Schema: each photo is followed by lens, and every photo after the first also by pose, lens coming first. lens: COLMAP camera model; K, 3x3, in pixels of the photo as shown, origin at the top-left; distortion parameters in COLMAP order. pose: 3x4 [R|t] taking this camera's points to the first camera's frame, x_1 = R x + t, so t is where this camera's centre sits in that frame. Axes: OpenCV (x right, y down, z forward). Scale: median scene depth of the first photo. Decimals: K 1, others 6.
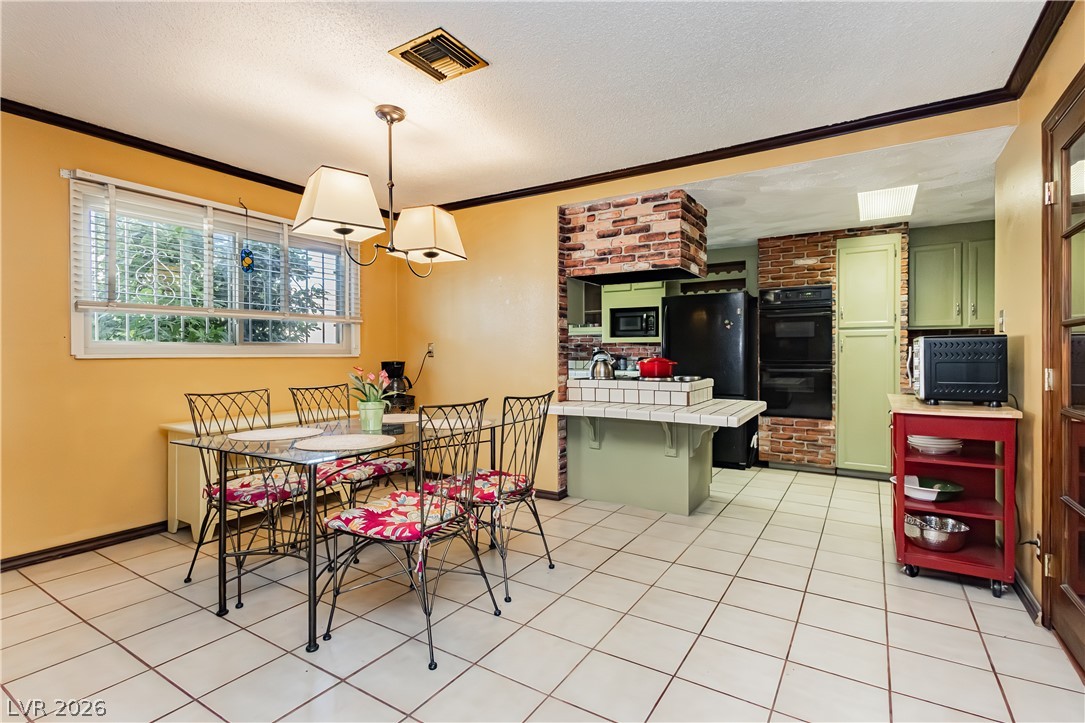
lens RADIAL K [[506.2, 0, 542.3], [0, 506.2, 356.7], [0, 0, 1]] dist [0.002645, 0.000006]
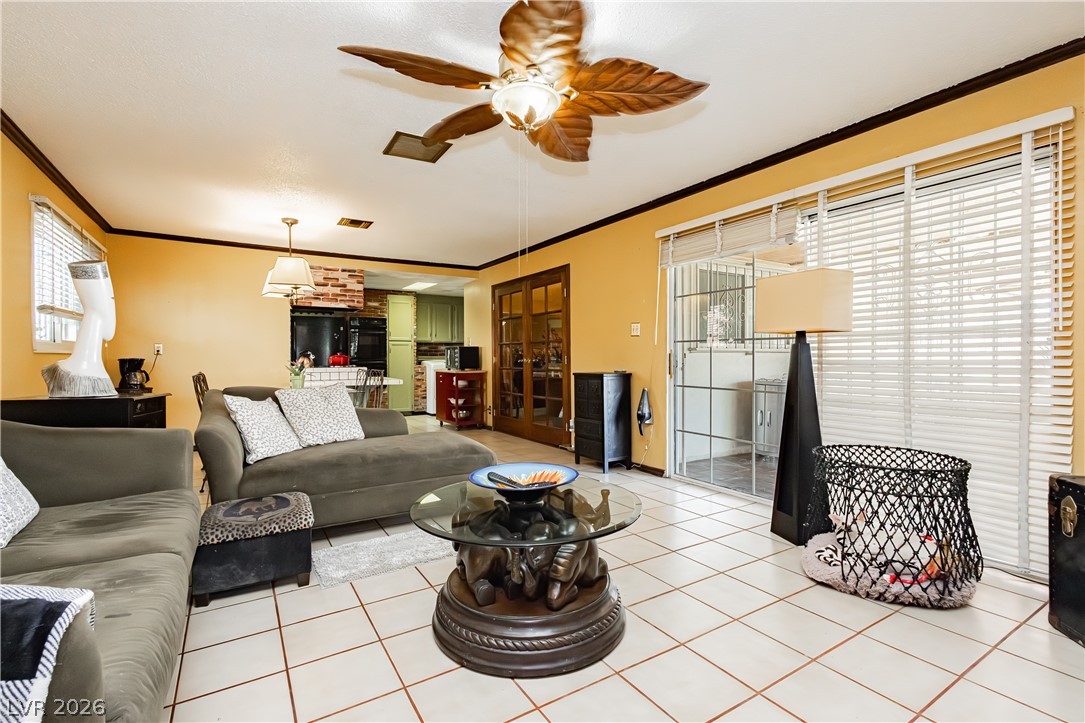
lens RADIAL K [[506.2, 0, 542.3], [0, 506.2, 356.7], [0, 0, 1]] dist [0.002645, 0.000006]
pose [[0.424137, -0.001180, 0.905597, -0.947092], [0.010083, 0.999943, -0.003420, 0.018952], [-0.905542, 0.010581, 0.424125, -0.365510]]
